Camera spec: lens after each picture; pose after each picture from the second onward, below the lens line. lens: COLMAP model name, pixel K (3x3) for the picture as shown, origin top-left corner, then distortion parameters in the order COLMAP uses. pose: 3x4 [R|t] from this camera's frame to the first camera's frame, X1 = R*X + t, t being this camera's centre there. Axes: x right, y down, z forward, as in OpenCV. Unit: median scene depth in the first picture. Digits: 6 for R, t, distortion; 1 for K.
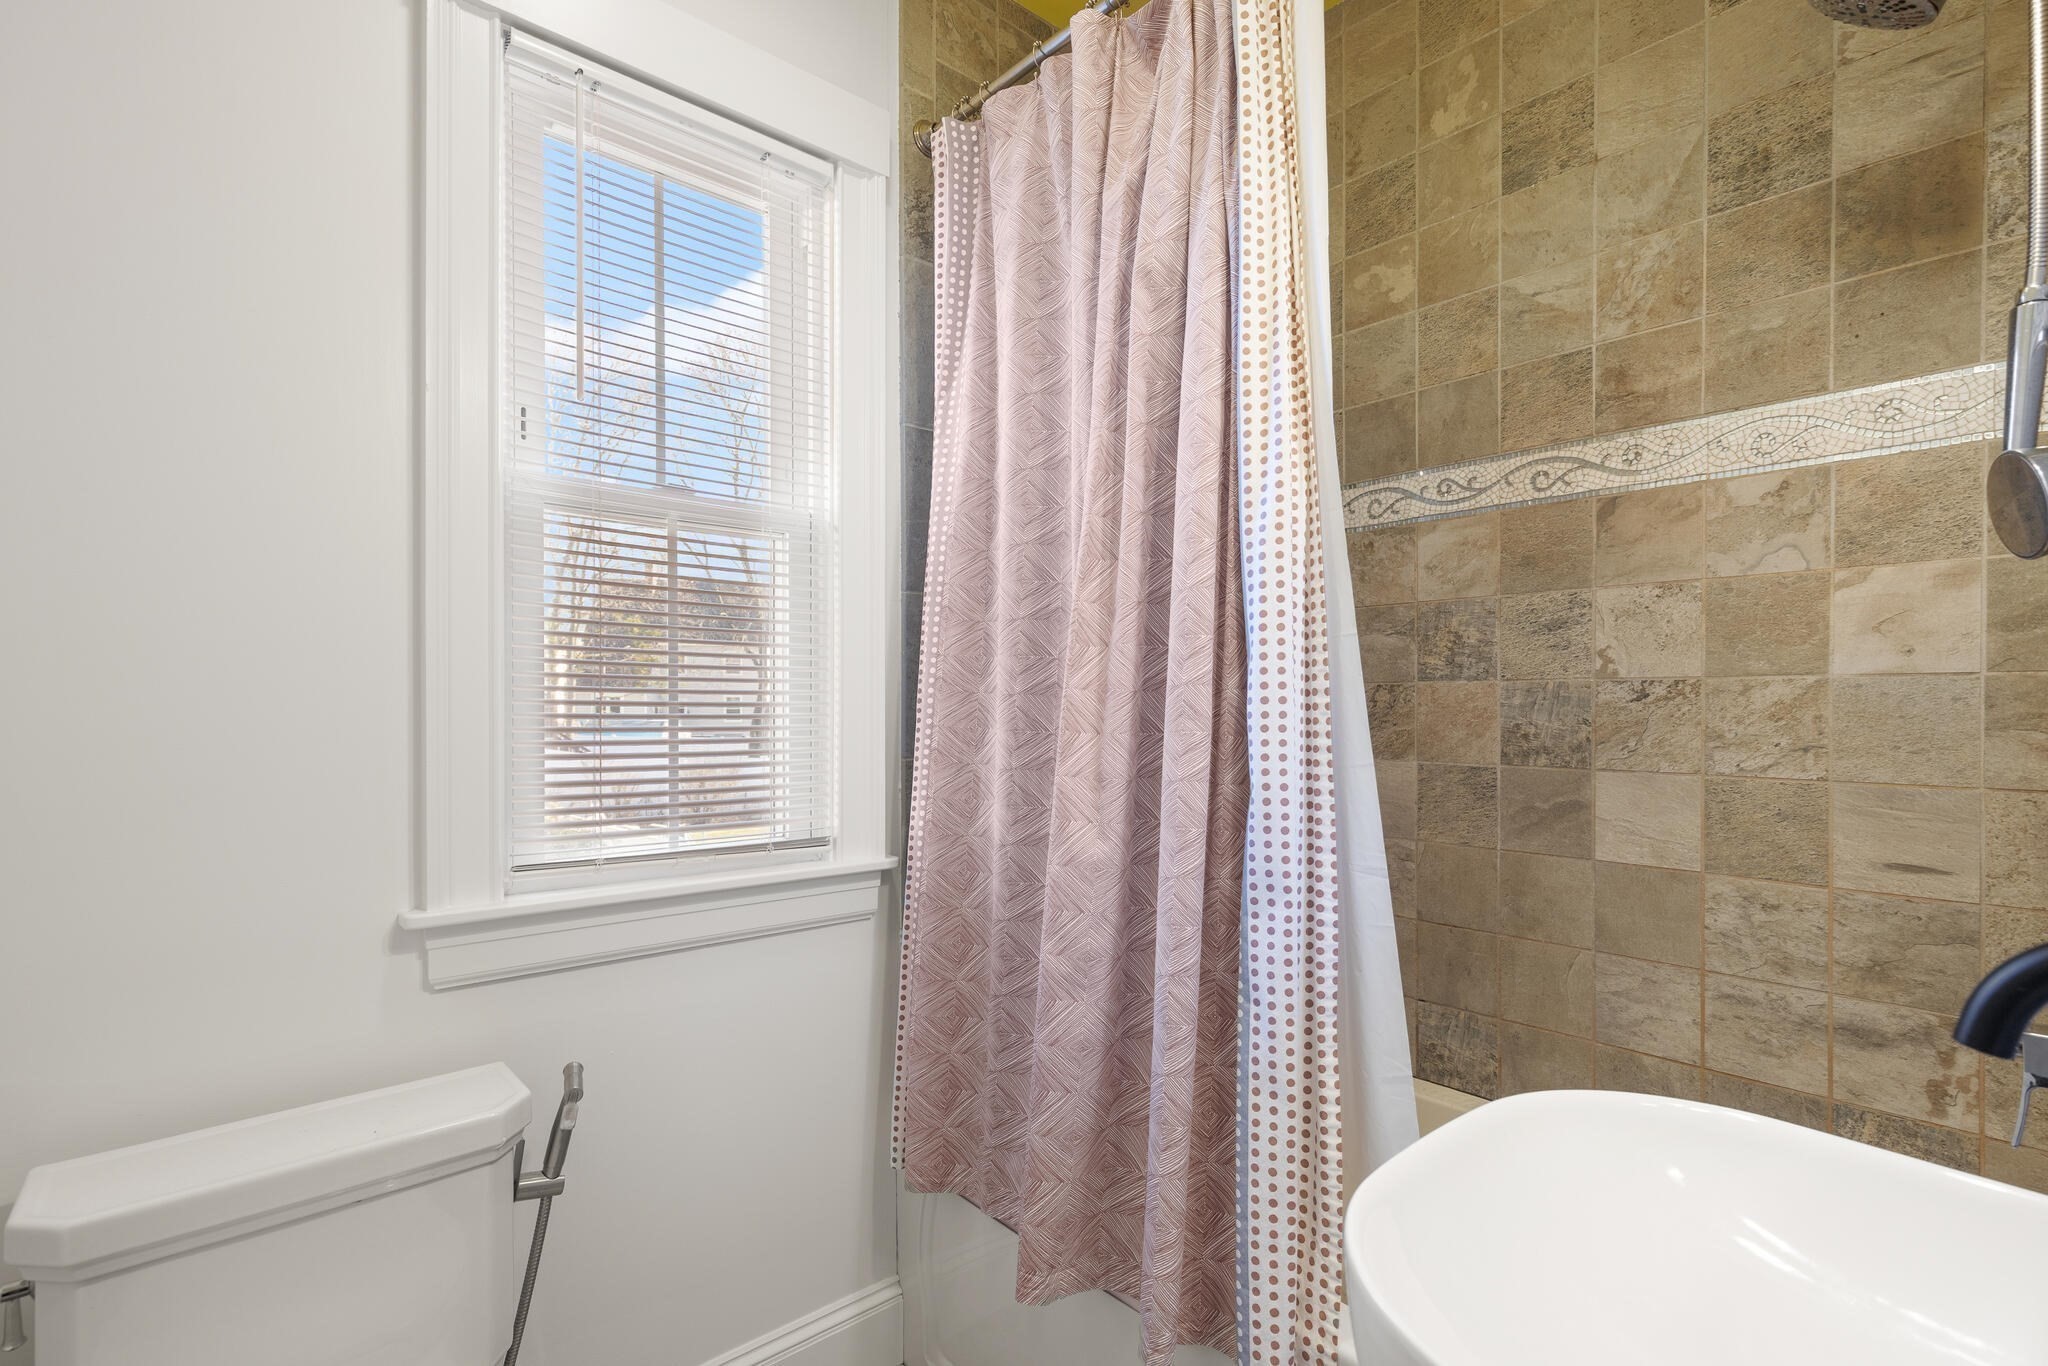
lens RADIAL K [[940.8, 0, 1024.7], [0, 940.8, 711.9], [0, 0, 1]] dist [0.000579, 0.000051]
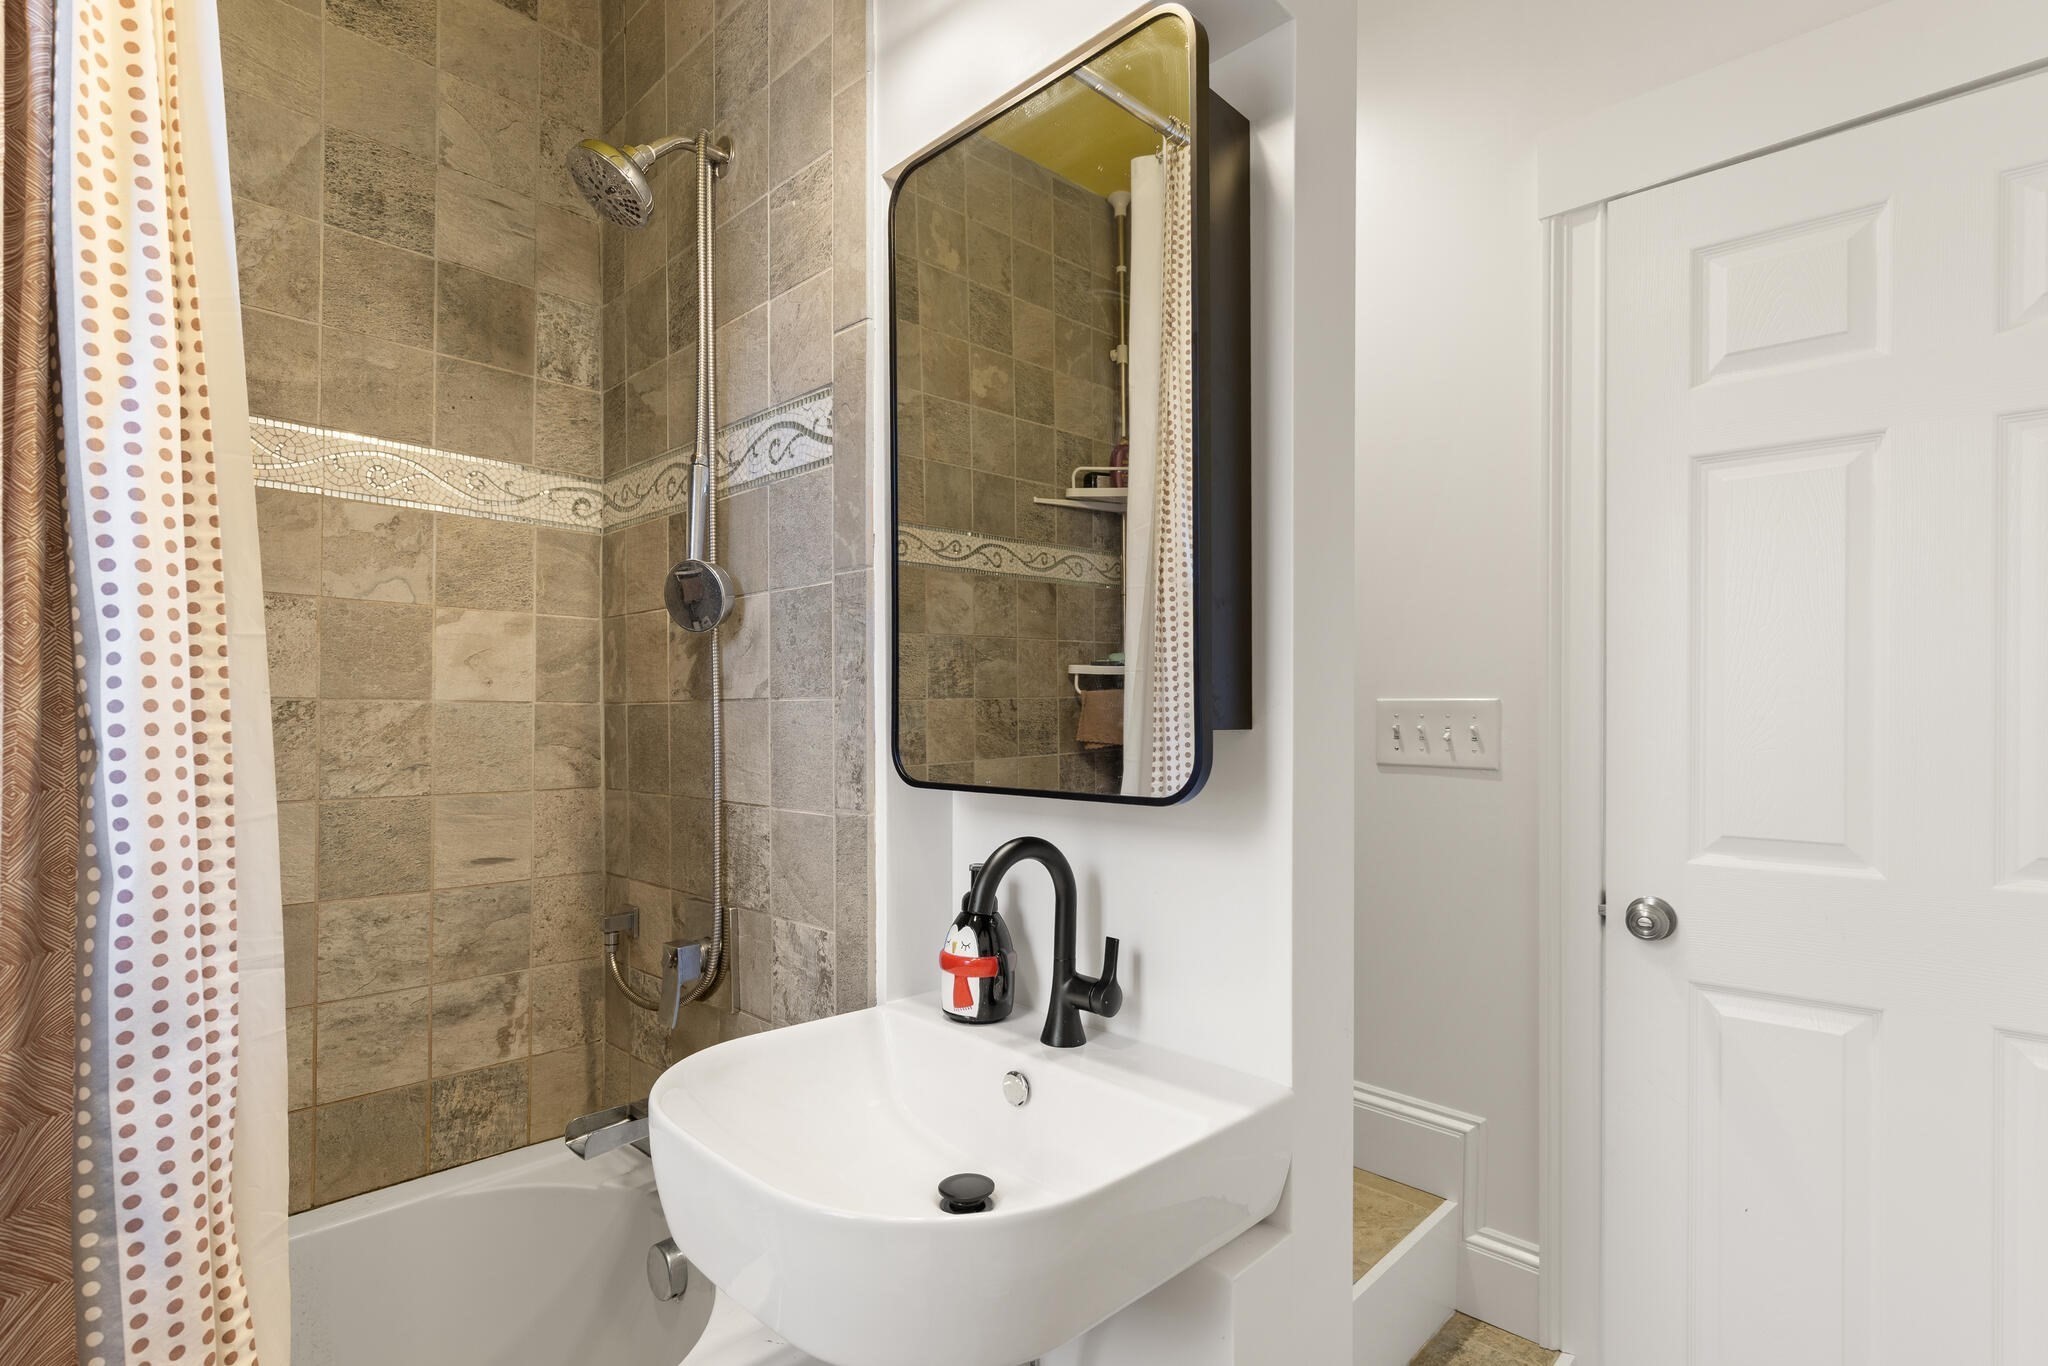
lens RADIAL K [[965.5, 0, 1024.7], [0, 965.5, 720.7], [0, 0, 1]] dist [0.000960, -0.000149]
pose [[-0.074248, -0.001081, 0.997239, -0.340684], [0.005343, 0.999985, 0.001481, -0.012849], [-0.997225, 0.005438, -0.074241, 0.381440]]
